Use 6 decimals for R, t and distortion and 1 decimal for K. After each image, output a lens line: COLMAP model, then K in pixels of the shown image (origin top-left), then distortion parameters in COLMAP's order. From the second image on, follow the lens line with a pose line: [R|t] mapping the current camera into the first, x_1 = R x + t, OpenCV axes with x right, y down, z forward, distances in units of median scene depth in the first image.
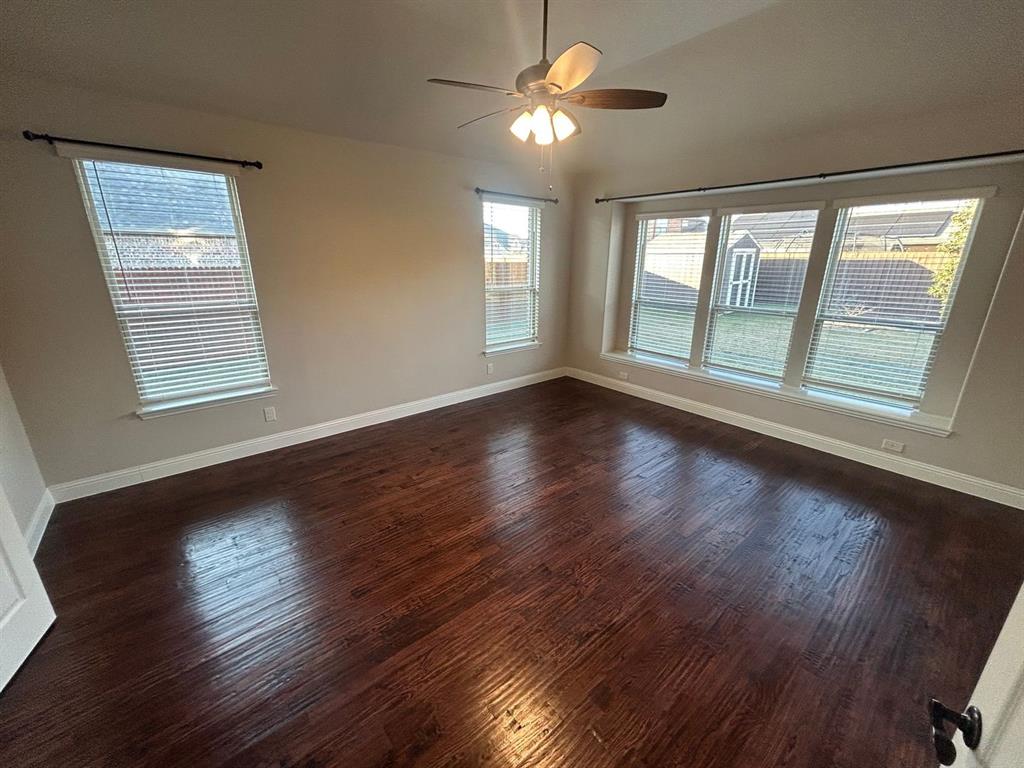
lens RADIAL K [[412.5, 0, 512.0], [0, 412.5, 384.0], [0, 0, 1]] dist [-0.001837, 0.000513]
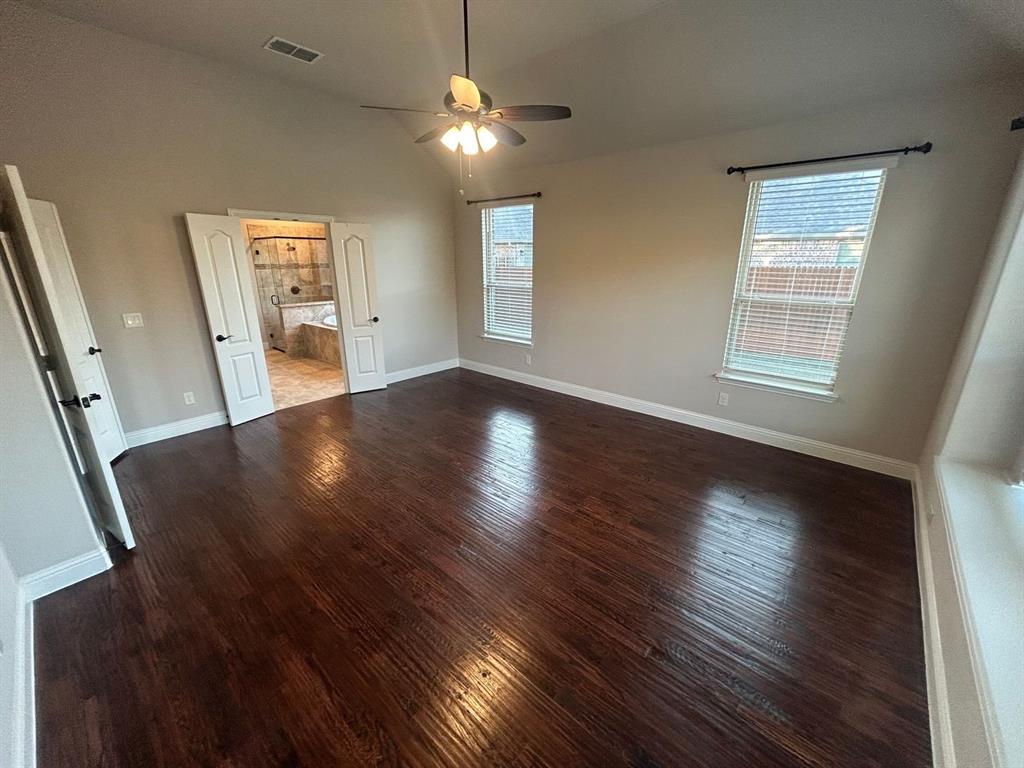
lens RADIAL K [[412.5, 0, 512.0], [0, 412.5, 384.0], [0, 0, 1]] dist [-0.001837, 0.000513]
pose [[0.150822, 0.286599, -0.946105, 0.865543], [-0.291634, 0.927358, 0.234429, -0.183845], [0.944565, 0.240559, 0.223448, 0.635923]]
